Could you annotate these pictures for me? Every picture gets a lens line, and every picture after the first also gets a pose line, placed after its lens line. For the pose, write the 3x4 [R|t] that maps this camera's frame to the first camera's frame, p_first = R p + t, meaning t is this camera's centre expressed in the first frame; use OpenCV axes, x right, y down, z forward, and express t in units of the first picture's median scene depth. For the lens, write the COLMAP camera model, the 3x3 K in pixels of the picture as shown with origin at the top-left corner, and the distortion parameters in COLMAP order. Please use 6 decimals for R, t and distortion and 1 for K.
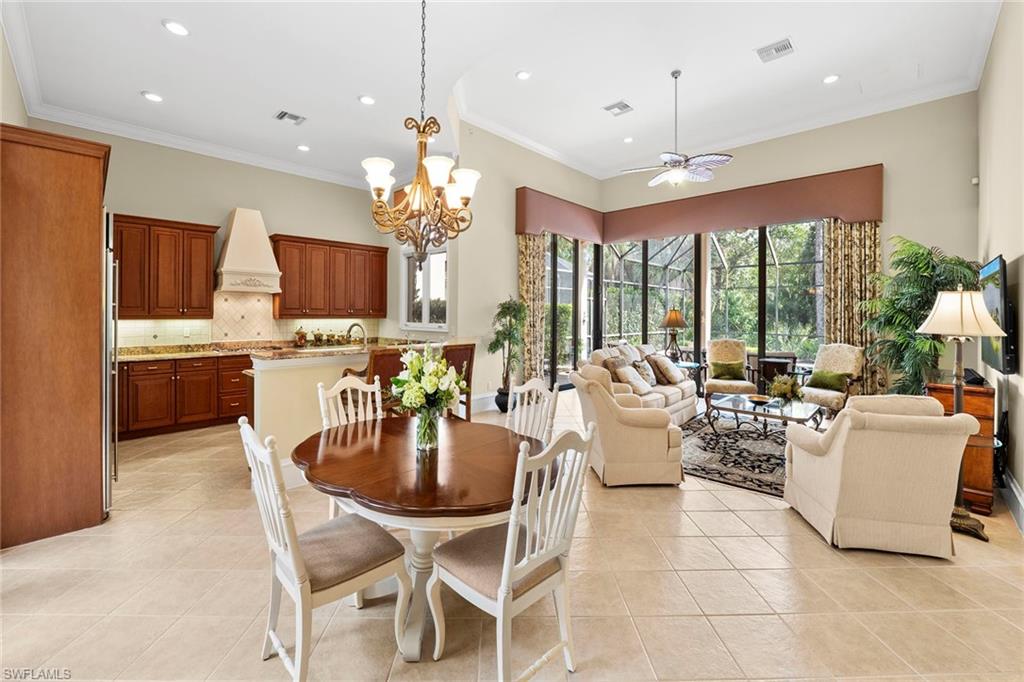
lens RADIAL K [[414.8, 0, 509.5], [0, 414.8, 315.7], [0, 0, 1]] dist [-0.002186, -0.000218]
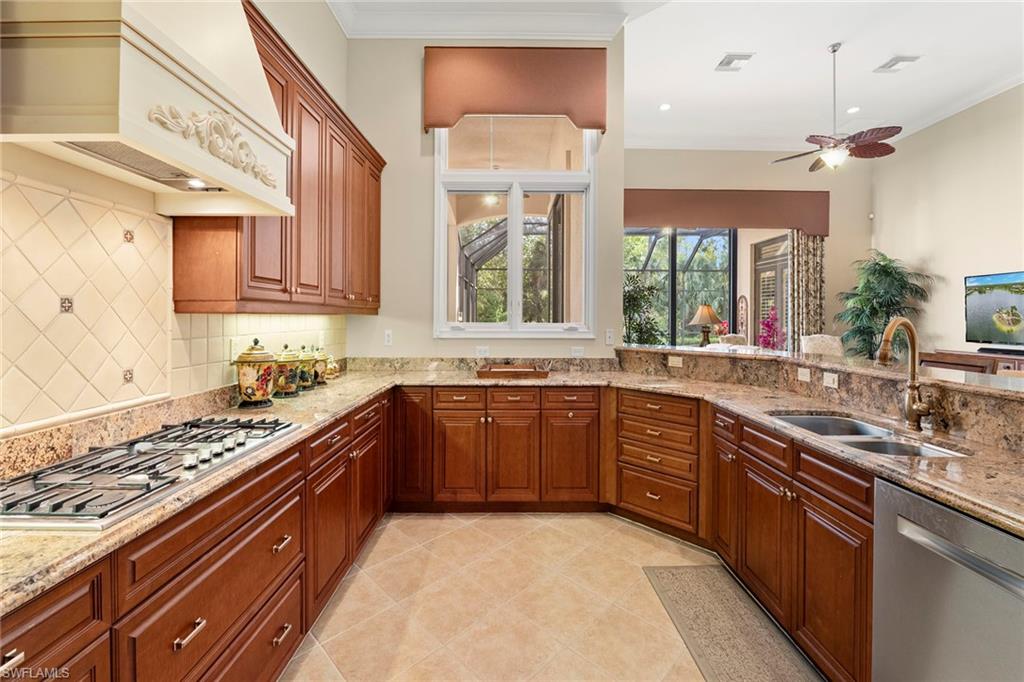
lens RADIAL K [[423.1, 0, 511.5], [0, 423.1, 323.1], [0, 0, 1]] dist [-0.025256, 0.000019]
pose [[0.711438, -0.015127, 0.702586, -0.673601], [0.007410, 0.999874, 0.014024, 0.012248], [-0.702709, -0.004772, 0.711461, 0.741828]]
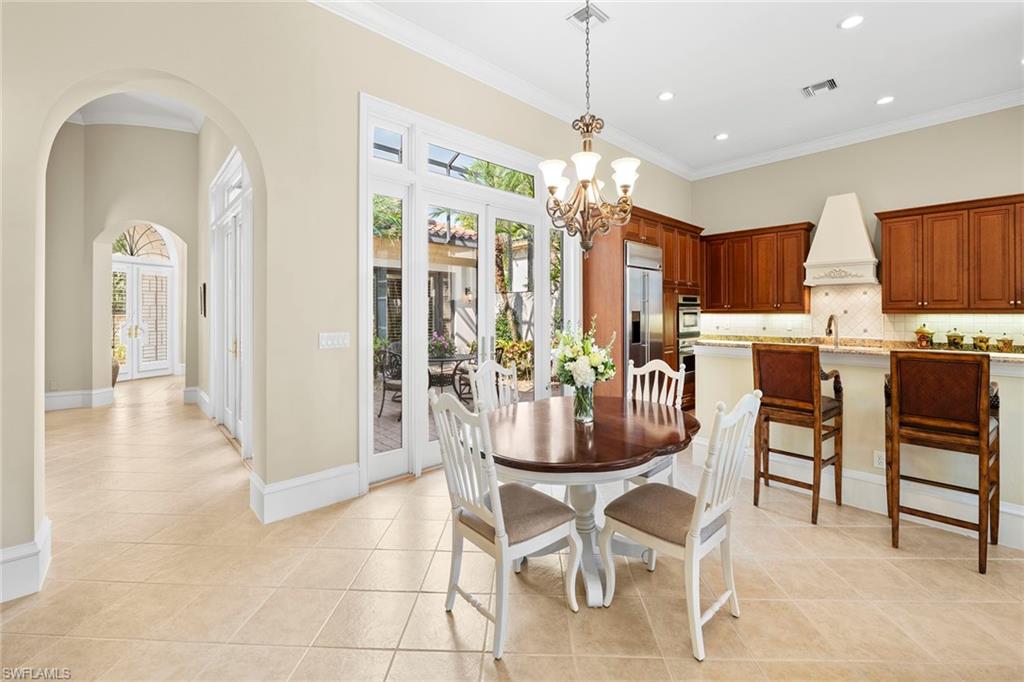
lens RADIAL K [[423.1, 0, 511.5], [0, 423.1, 323.1], [0, 0, 1]] dist [-0.025256, 0.000019]
pose [[-0.056276, 0.017472, -0.998262, 0.349064], [-0.003854, 0.999836, 0.017716, 0.016019], [0.998408, 0.004844, -0.056200, 0.327461]]
